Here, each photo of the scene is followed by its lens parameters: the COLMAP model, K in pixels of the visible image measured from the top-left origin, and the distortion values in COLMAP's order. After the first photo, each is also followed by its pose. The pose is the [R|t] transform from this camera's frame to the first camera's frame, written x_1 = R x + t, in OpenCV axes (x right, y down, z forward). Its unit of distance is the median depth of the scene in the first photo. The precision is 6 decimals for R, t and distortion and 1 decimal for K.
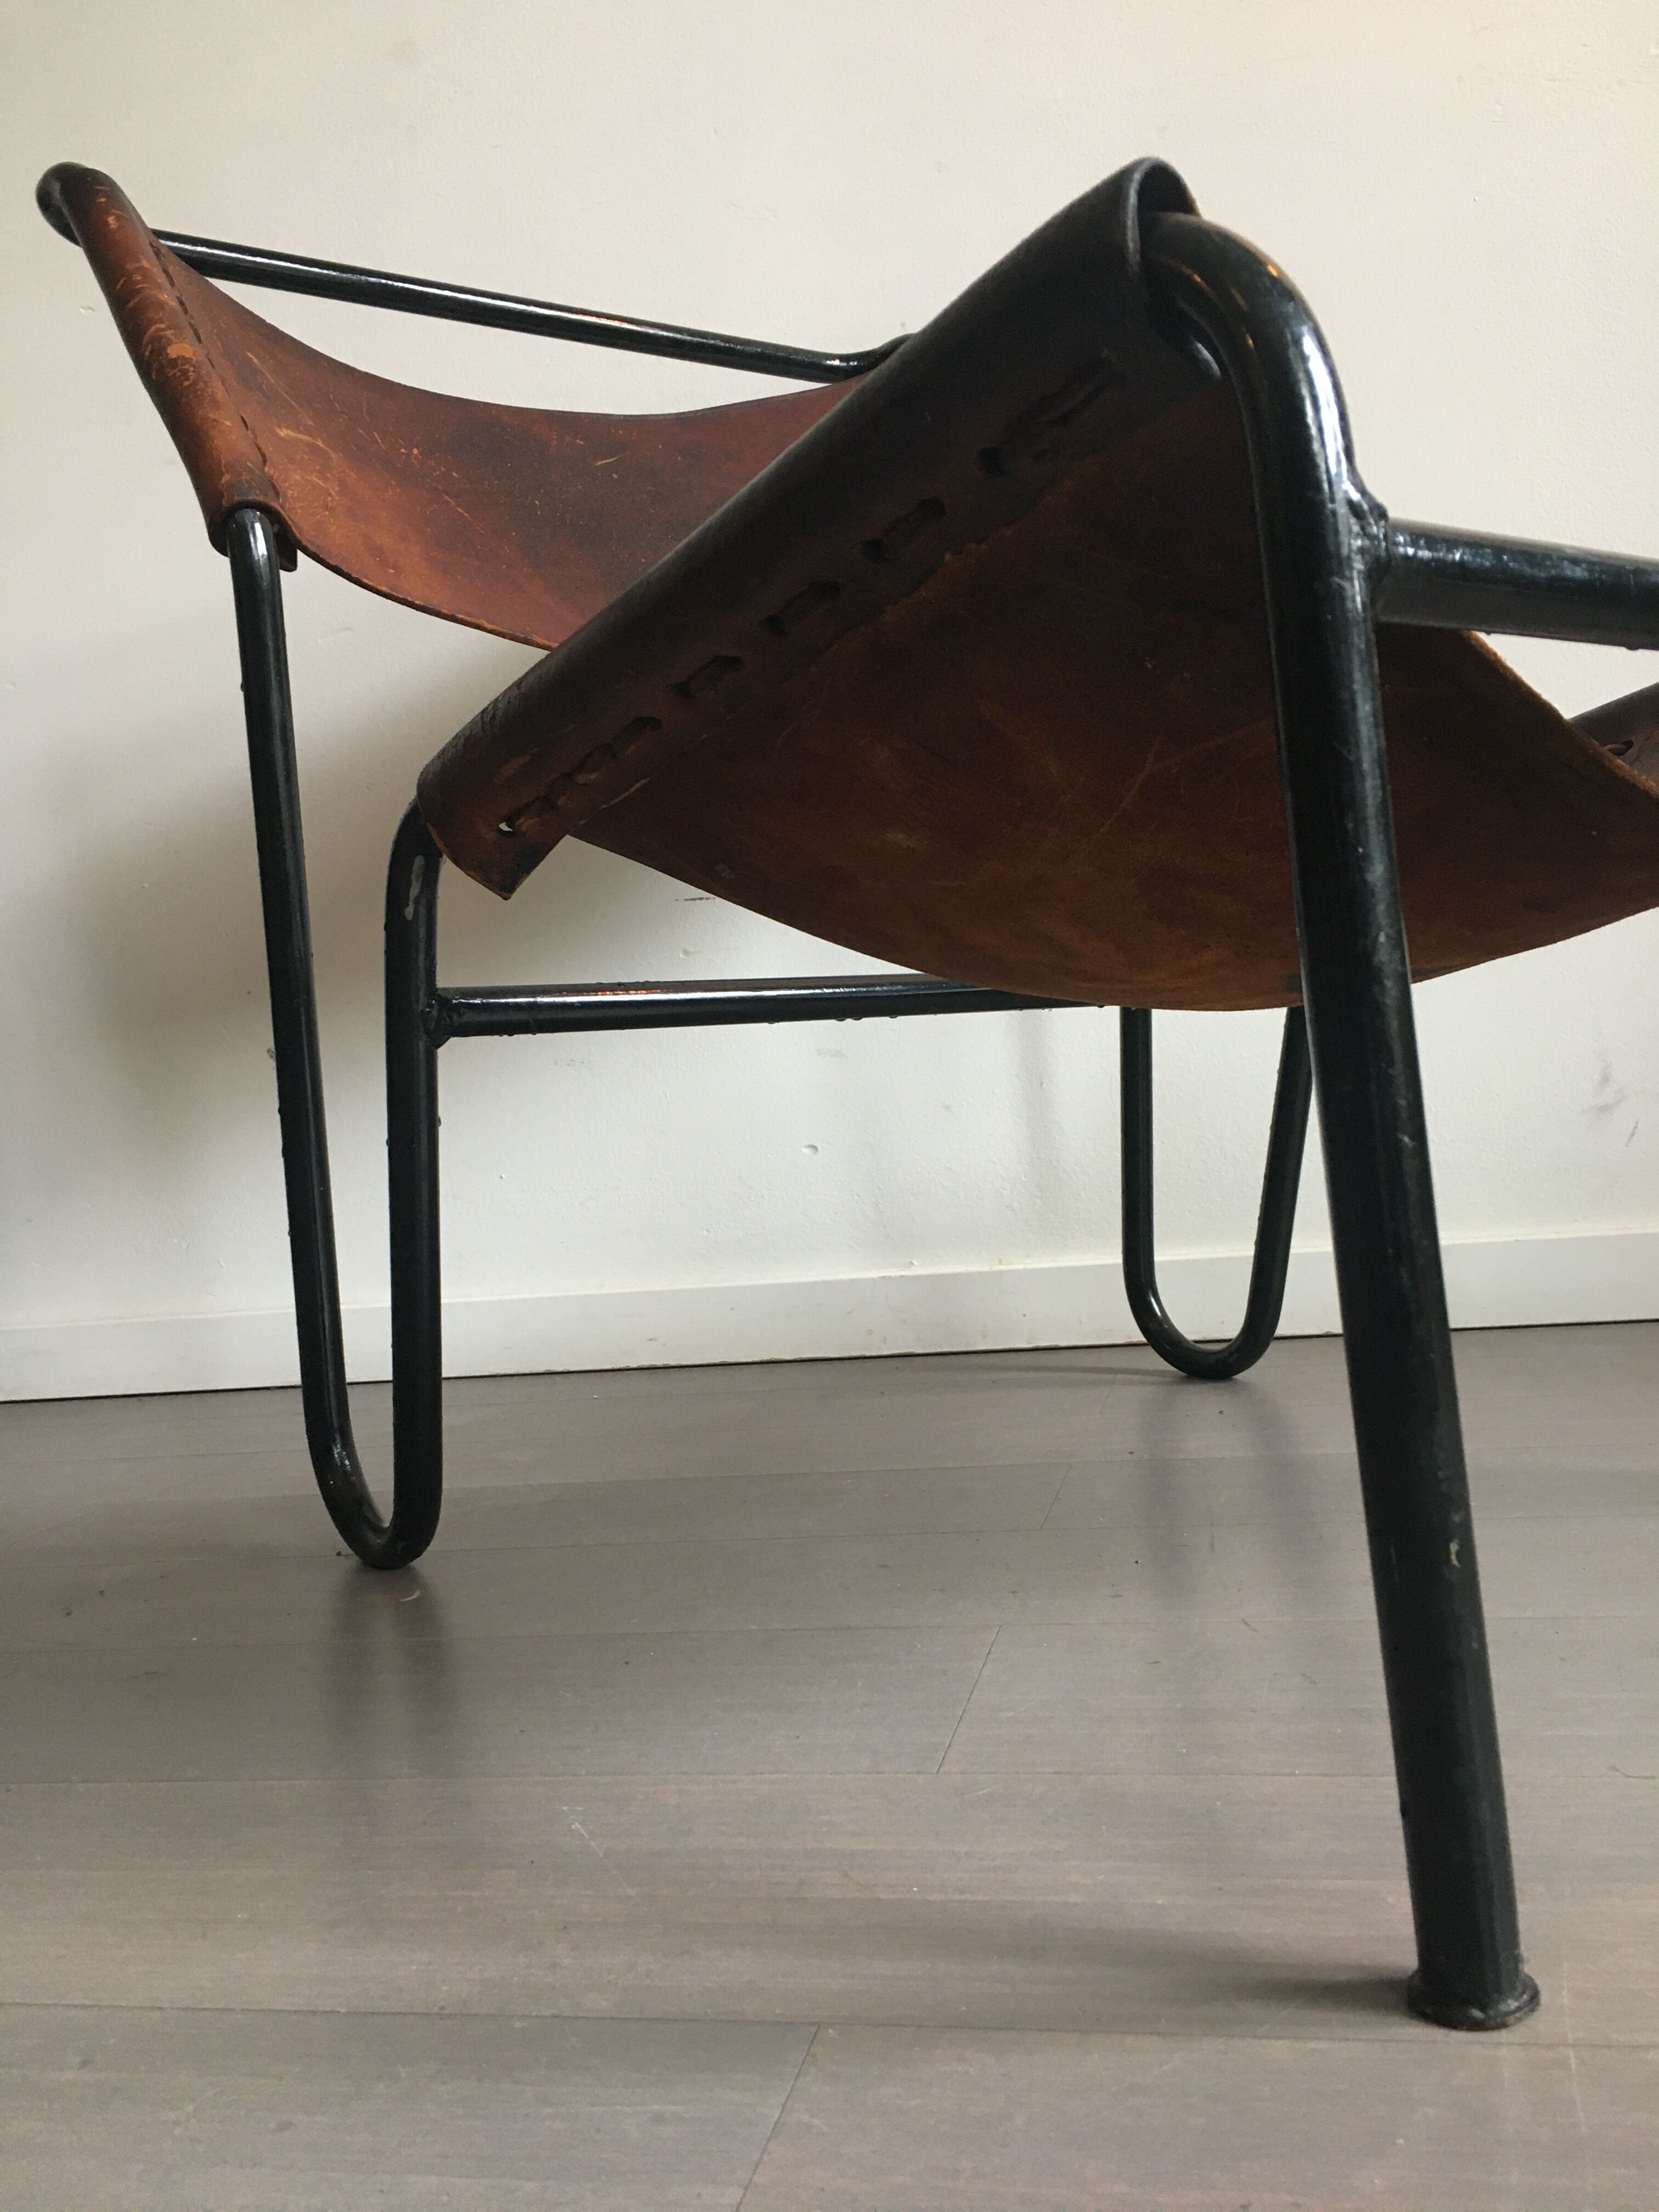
lens RADIAL K [[1907.9, 0, 851.9], [0, 1907.9, 1124.3], [0, 0, 1]] dist [0.064803, -0.082776]
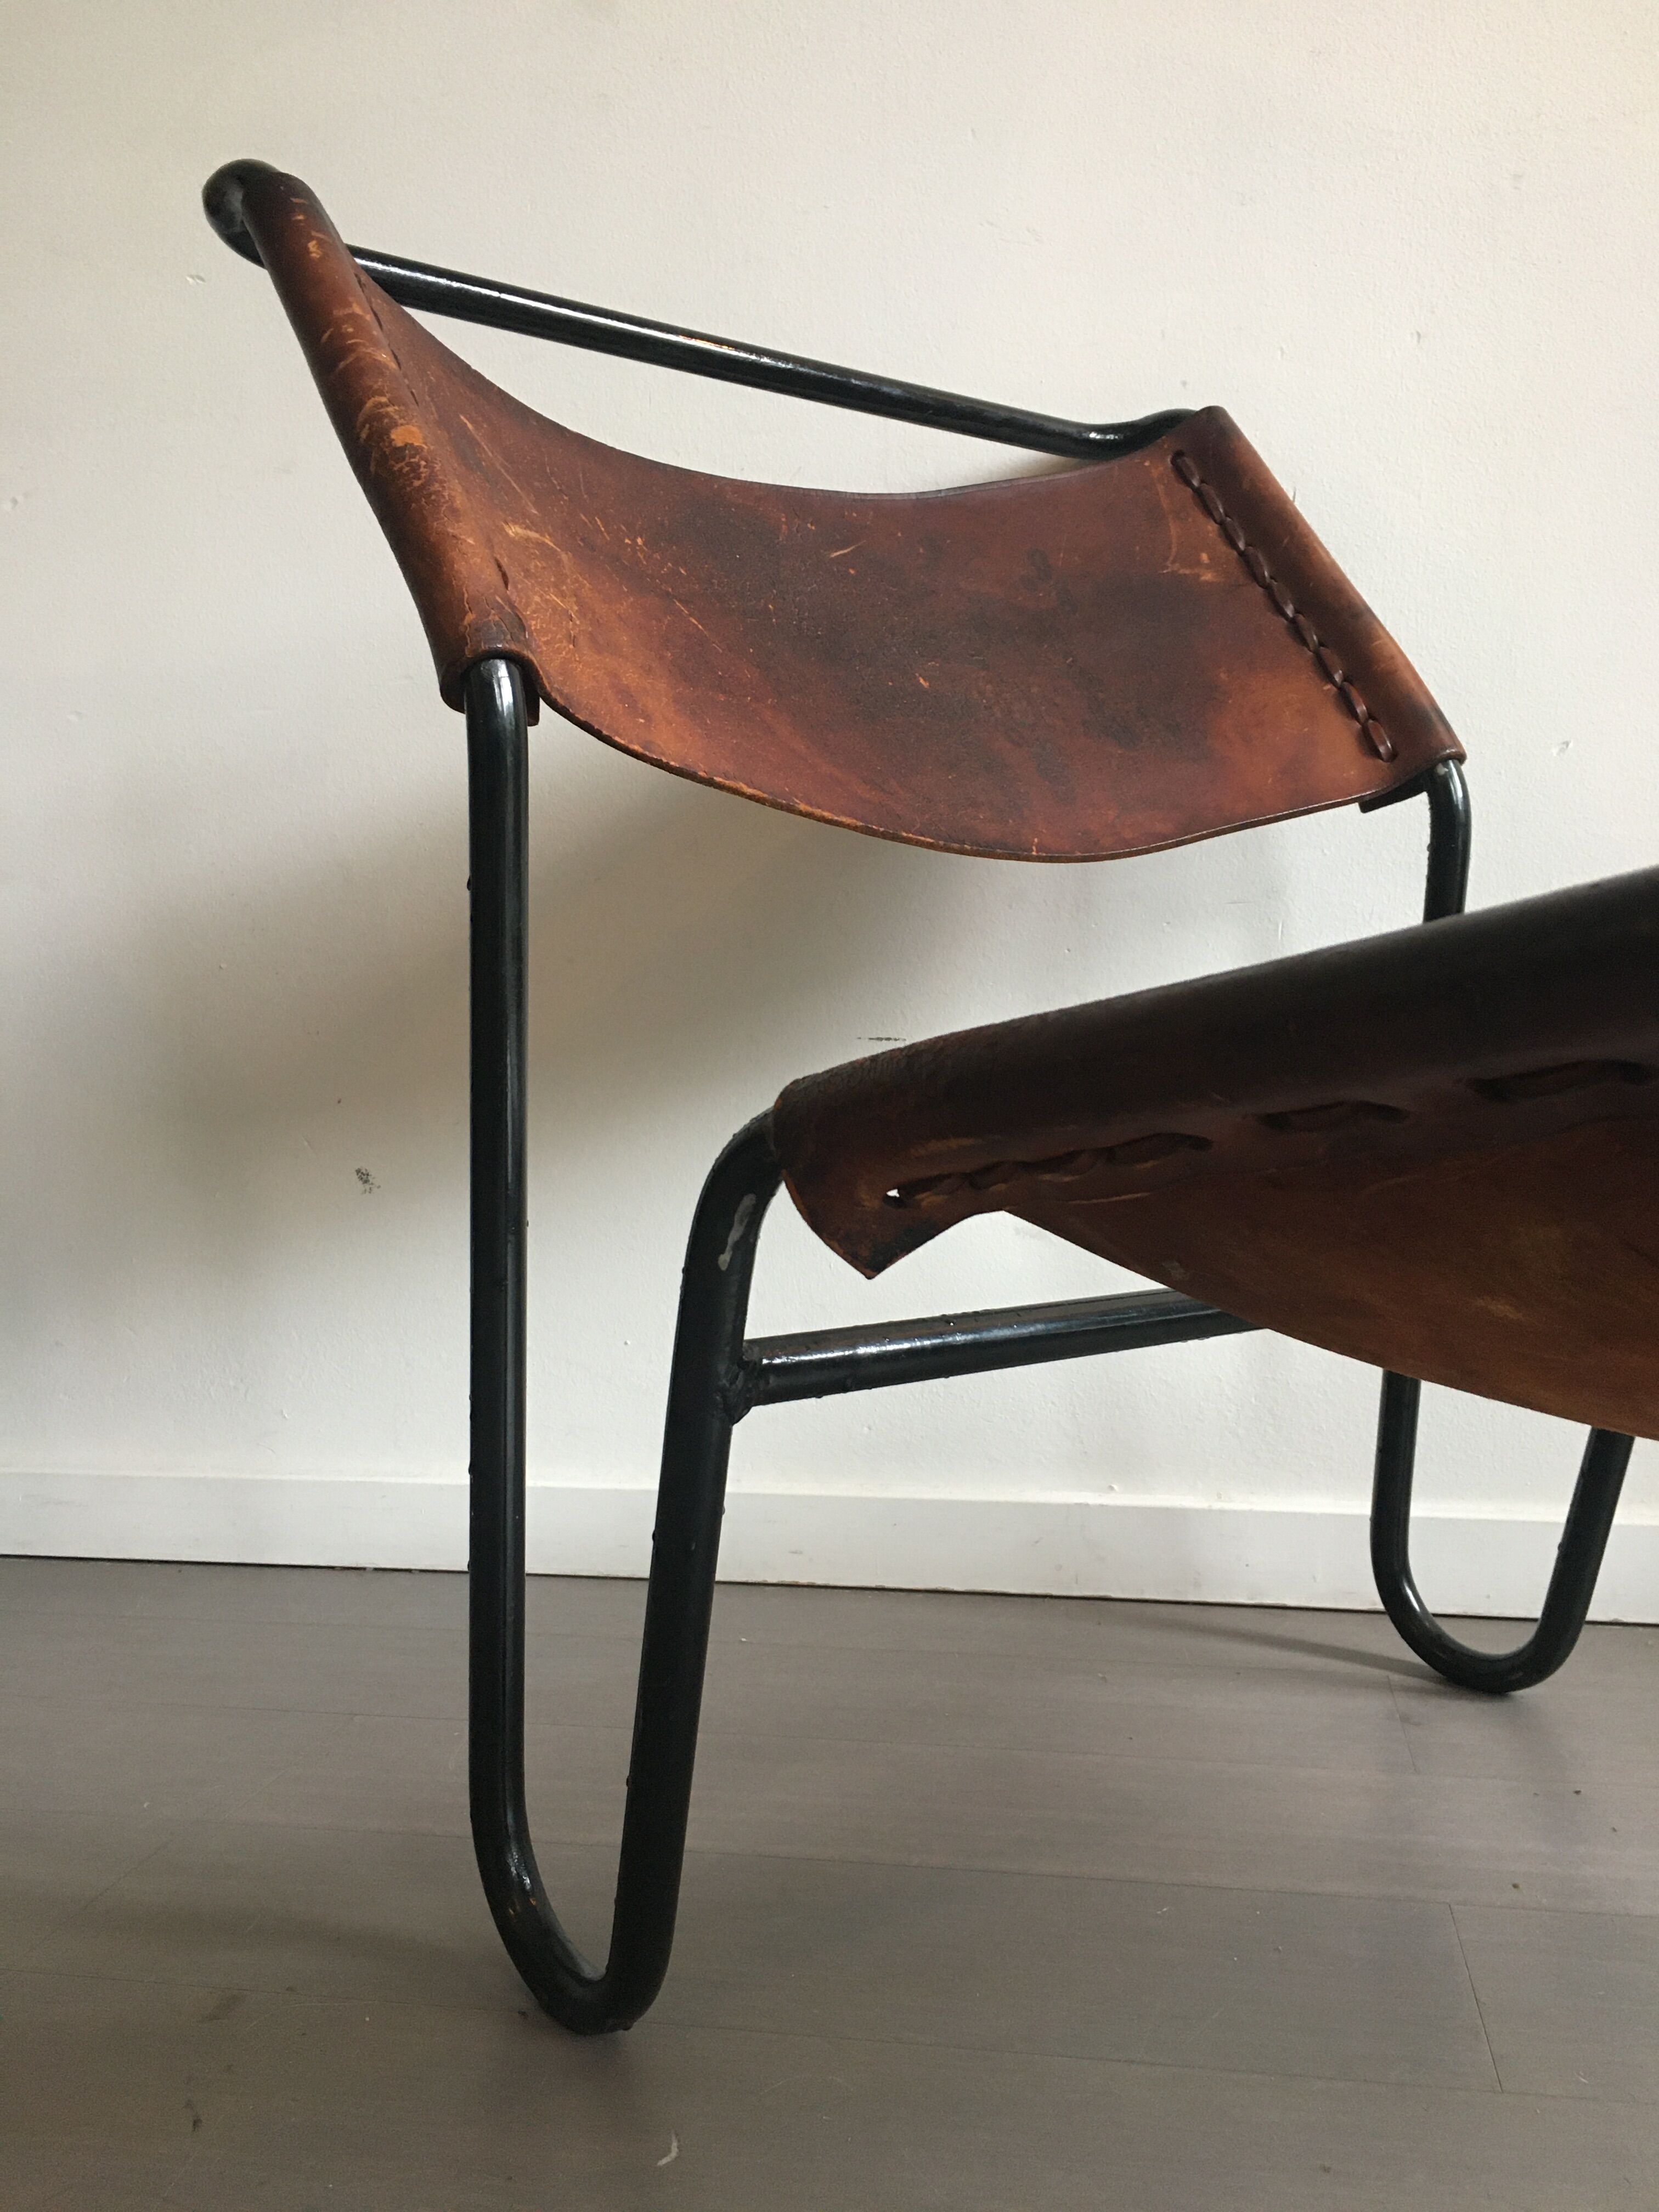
lens RADIAL K [[1907.9, 0, 864.8], [0, 1907.9, 1108.3], [0, 0, 1]] dist [0.064803, -0.082776]
pose [[0.997209, 0.066039, 0.034824, -0.175263], [-0.066701, 0.997607, 0.018185, -0.158787], [-0.033539, -0.020457, 0.999228, 0.217596]]
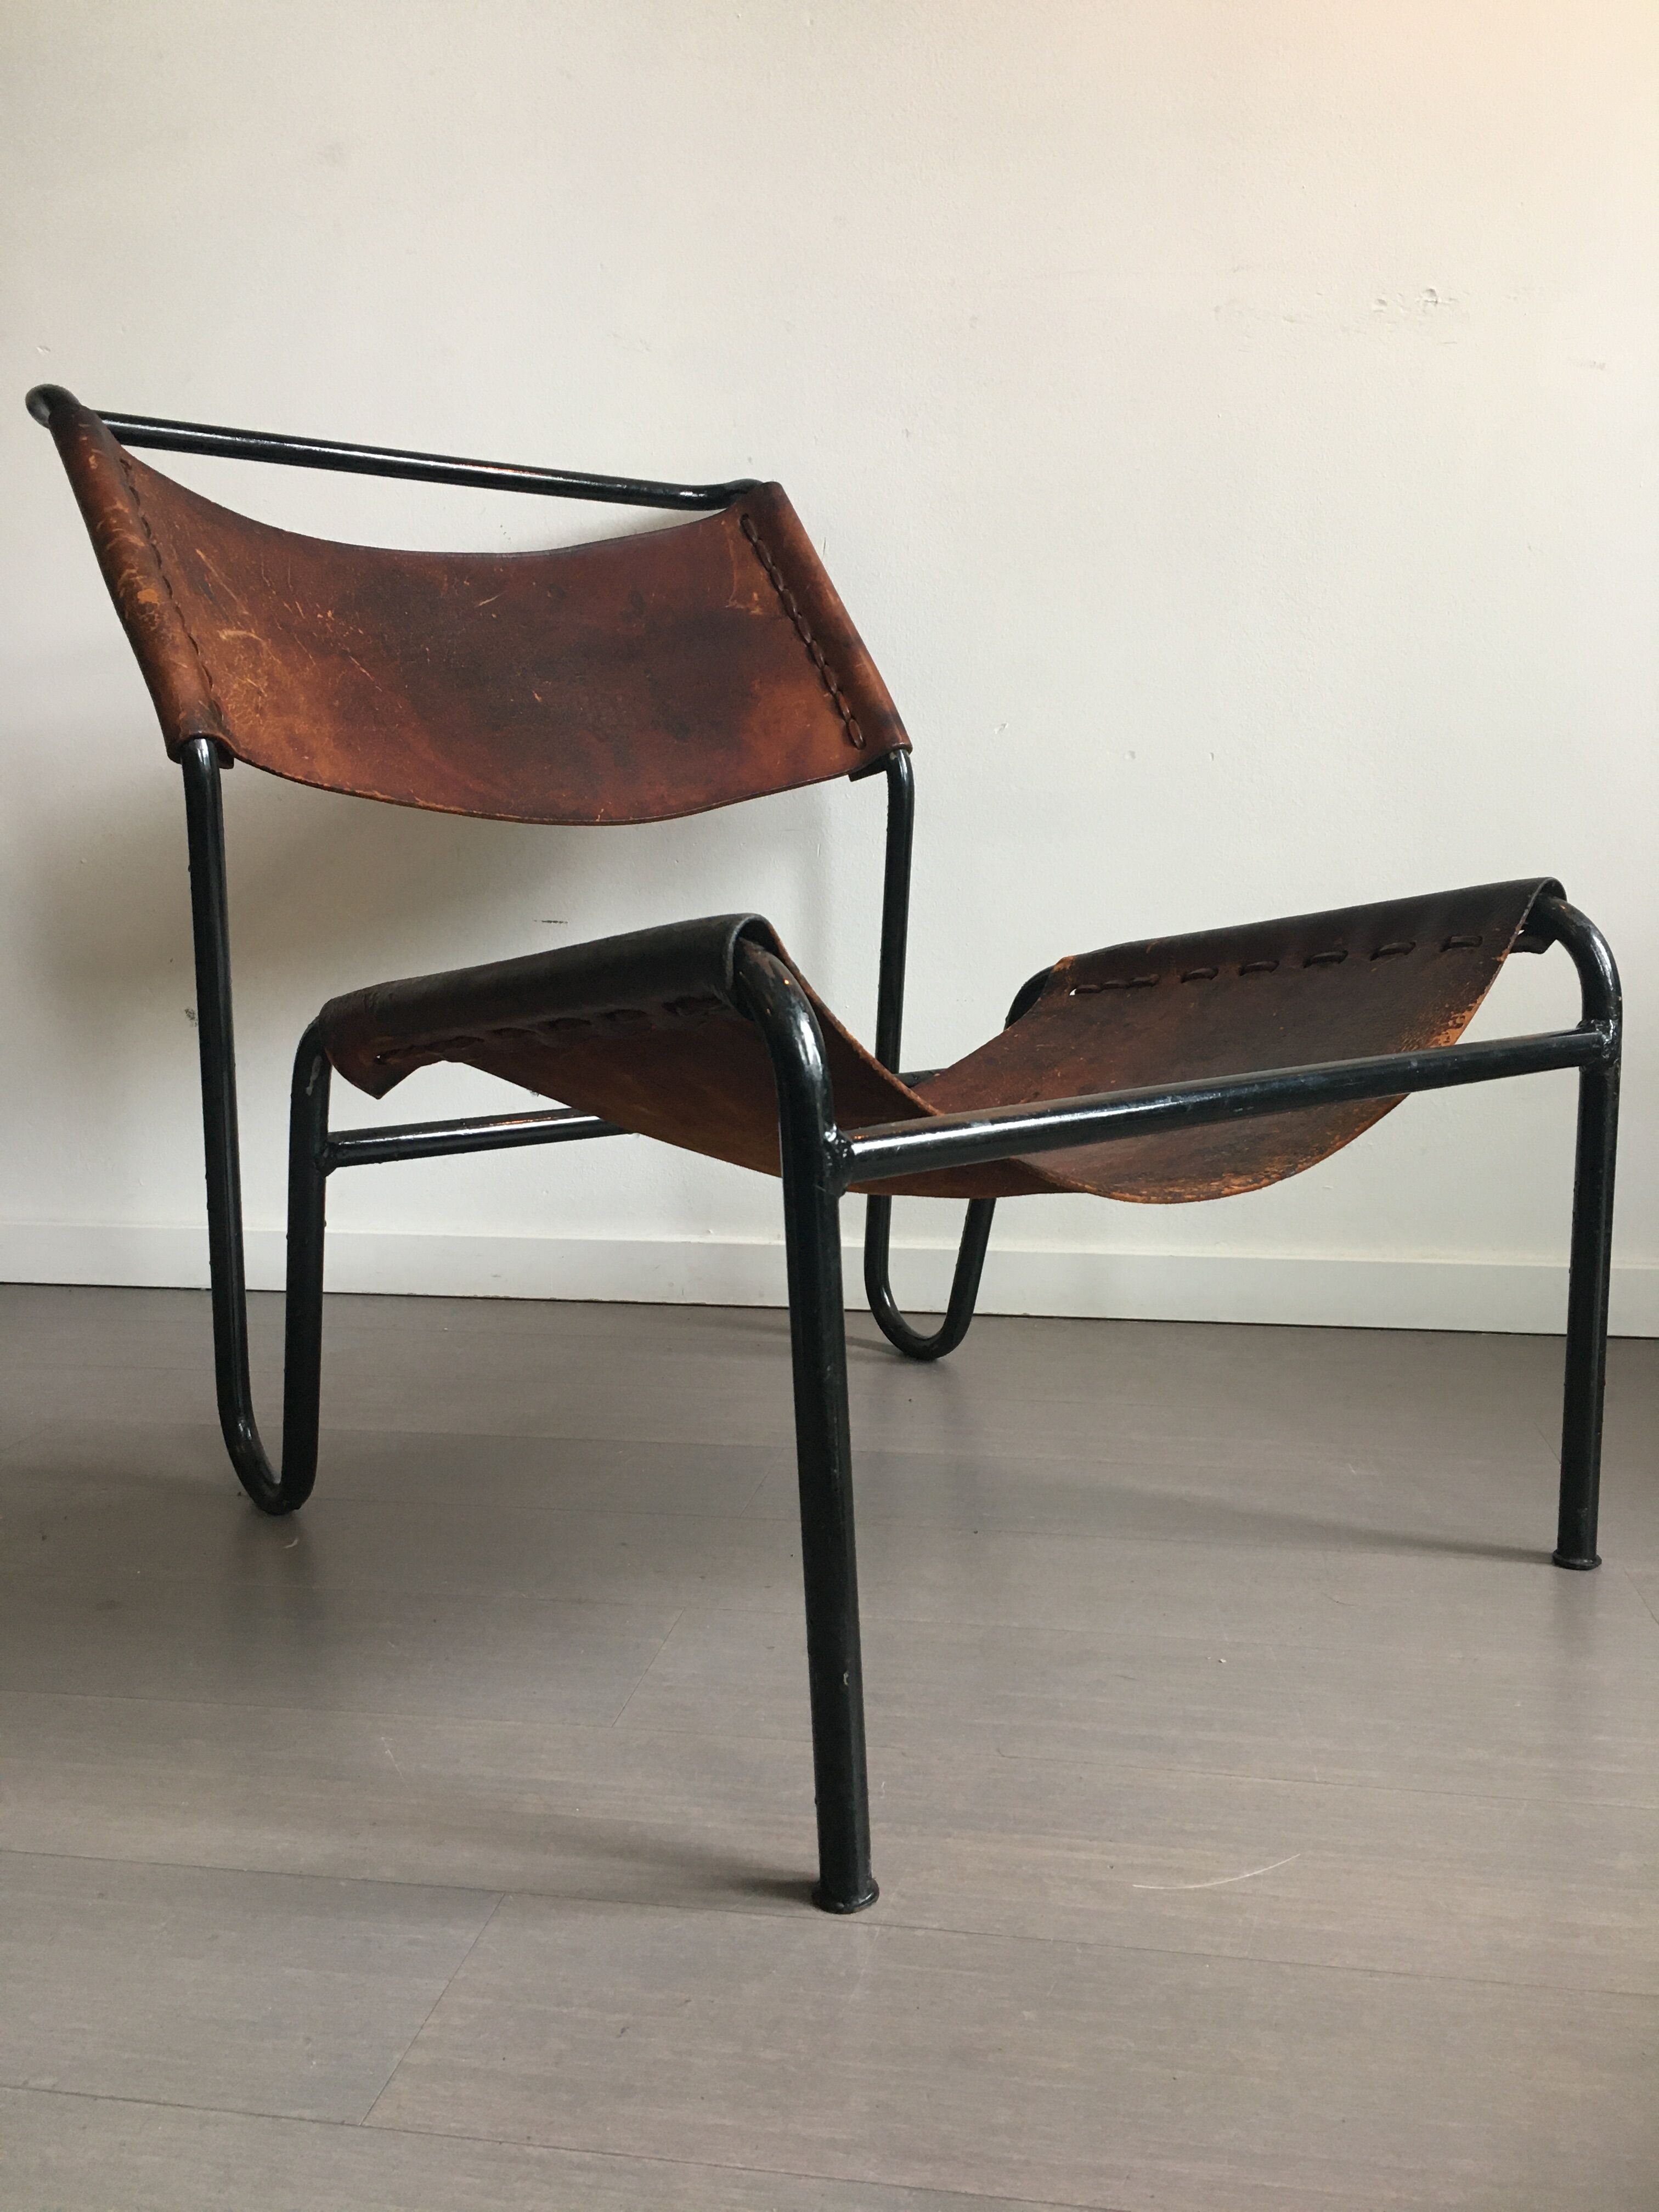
lens RADIAL K [[1907.9, 0, 868.5], [0, 1907.9, 1123.6], [0, 0, 1]] dist [0.064803, -0.082776]
pose [[0.995846, 0.066253, 0.062464, 0.079791], [-0.073948, 0.988721, 0.130240, -0.256049], [-0.053131, -0.134318, 0.989513, -0.364043]]
